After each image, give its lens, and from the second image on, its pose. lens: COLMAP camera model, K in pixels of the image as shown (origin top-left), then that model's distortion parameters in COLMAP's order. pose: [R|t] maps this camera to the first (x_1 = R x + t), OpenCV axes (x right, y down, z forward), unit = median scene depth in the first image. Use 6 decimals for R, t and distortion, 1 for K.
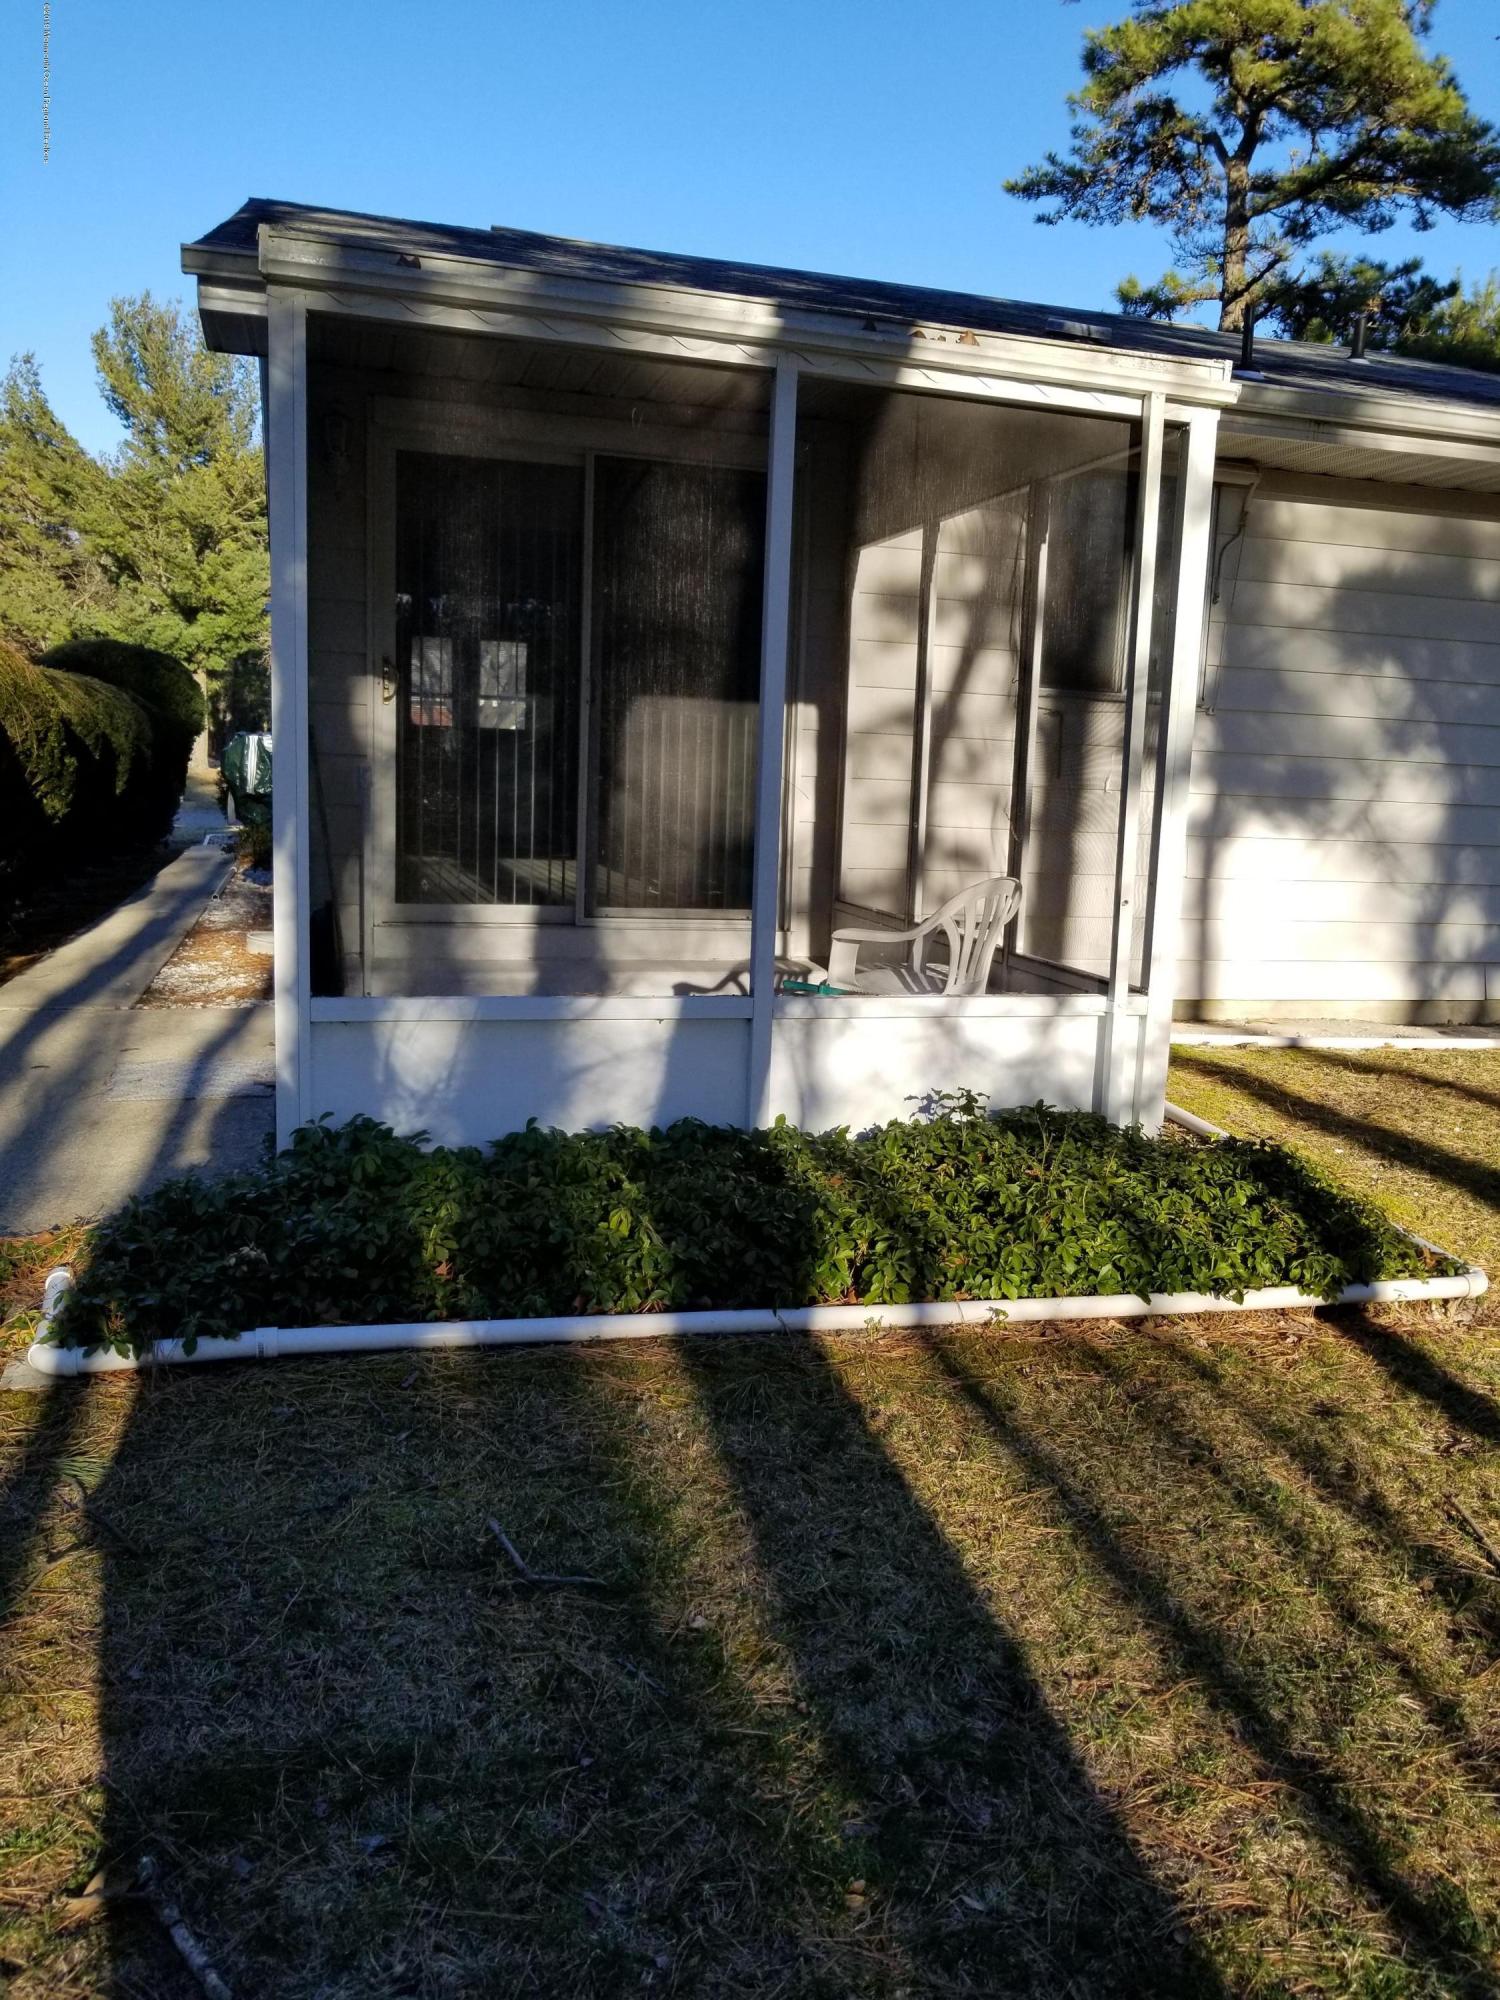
lens RADIAL K [[1580.0, 0, 775.6], [0, 1580.0, 972.4], [0, 0, 1]] dist [-0.004353, -0.006096]
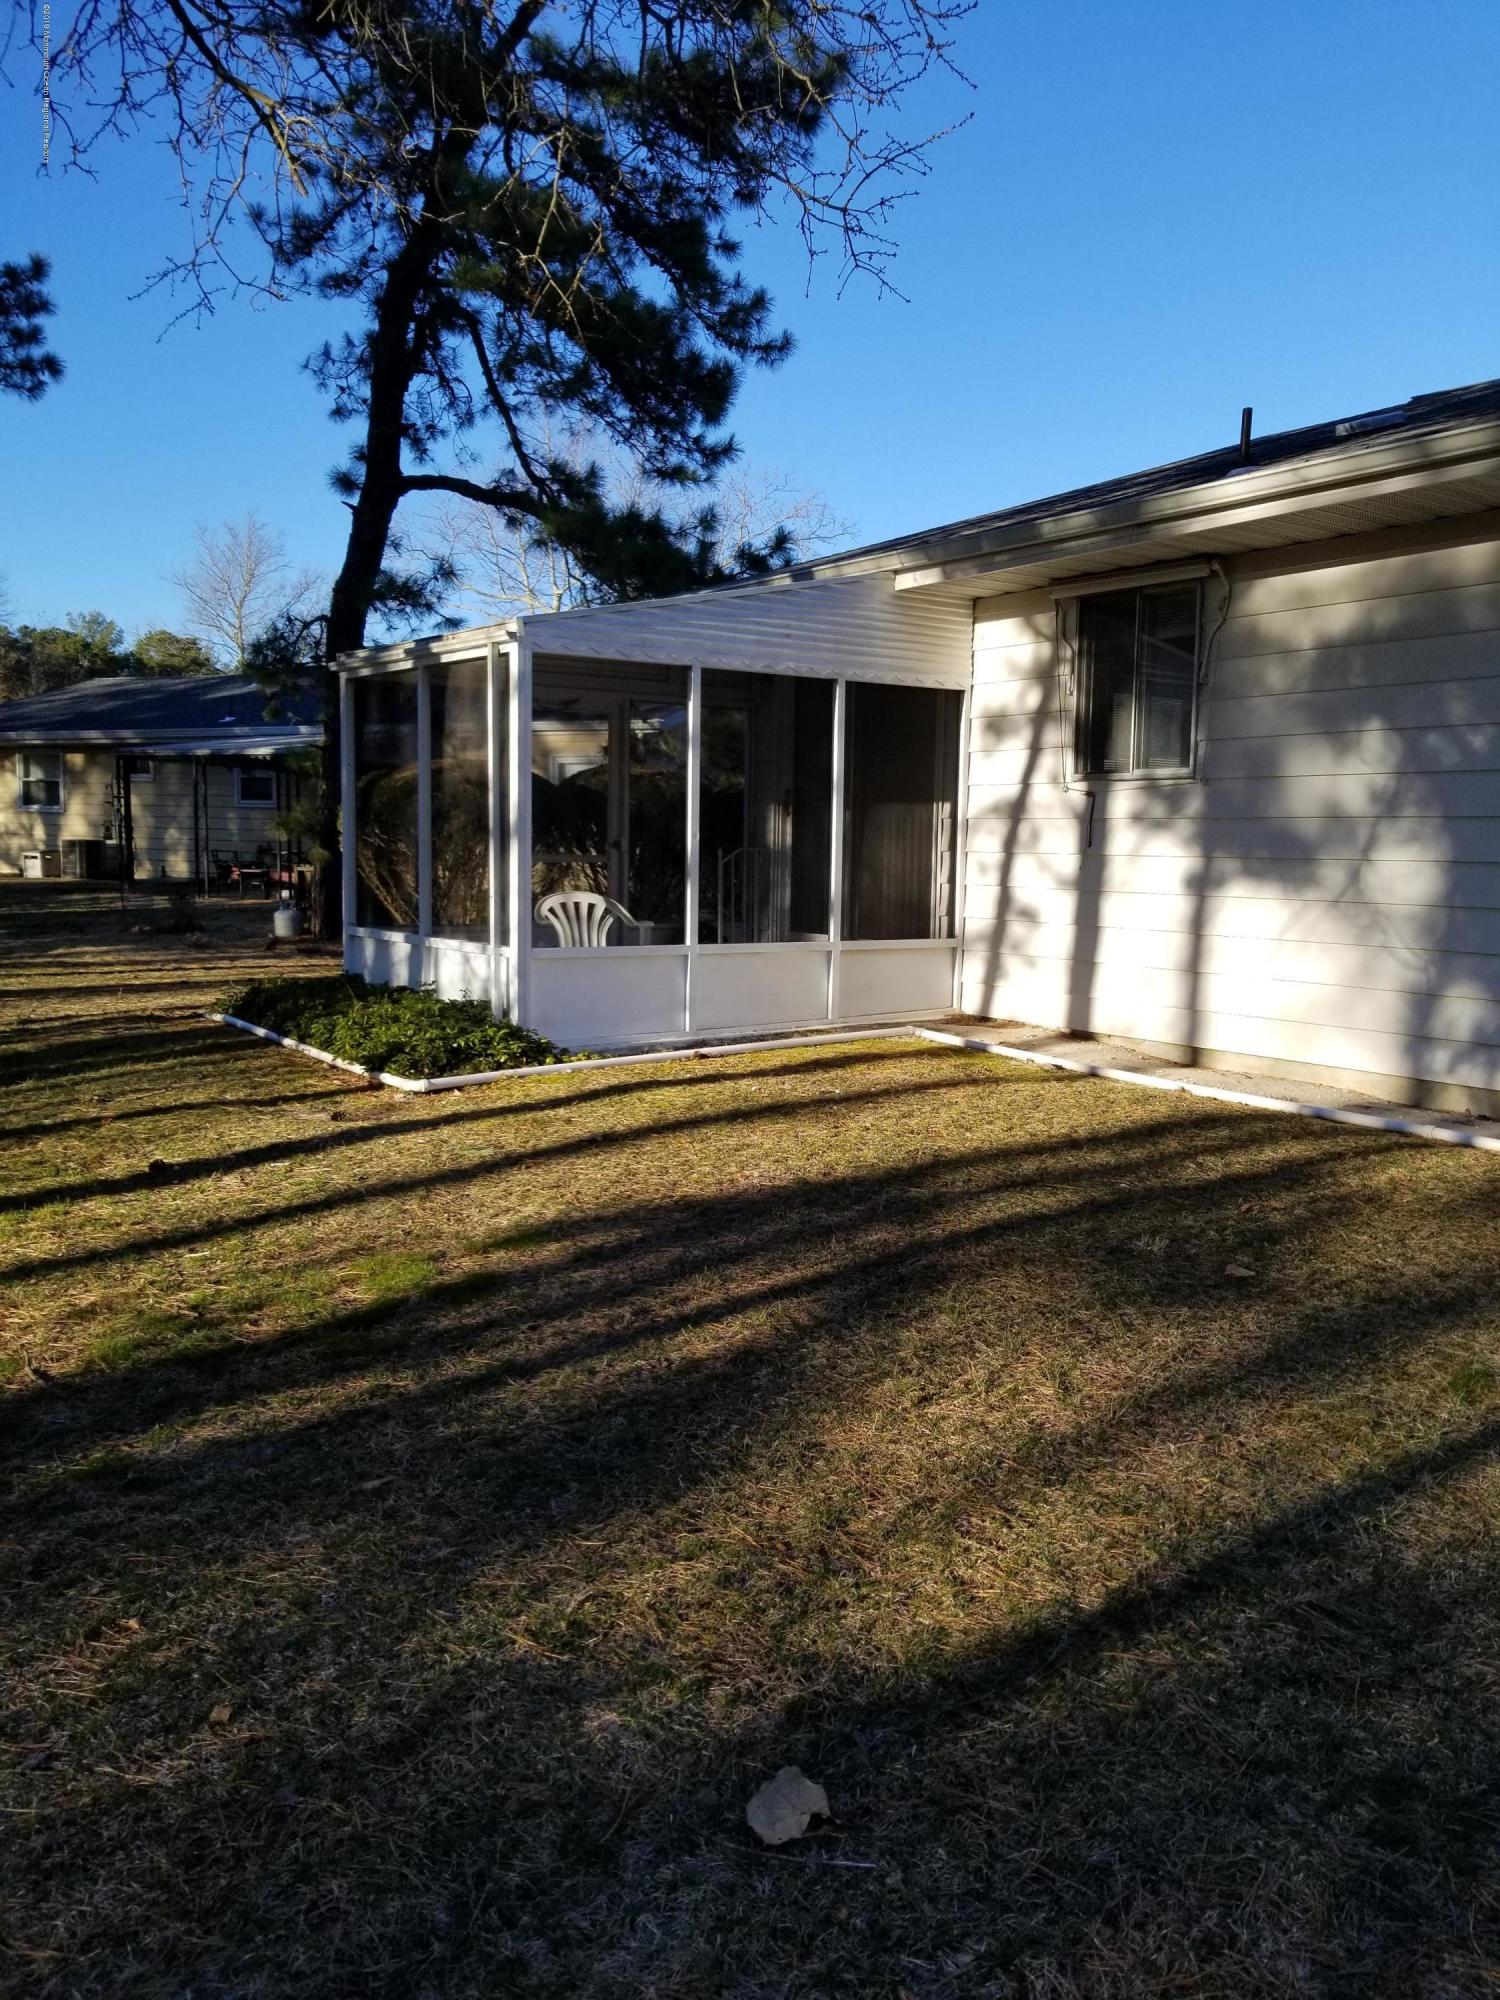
lens RADIAL K [[1580.0, 0, 775.6], [0, 1580.0, 972.4], [0, 0, 1]] dist [-0.004353, -0.006096]
pose [[0.355524, 0.043059, -0.933675, 1.134155], [-0.129998, 0.991507, -0.003774, 0.005167], [0.925583, 0.122718, 0.358102, 0.332127]]
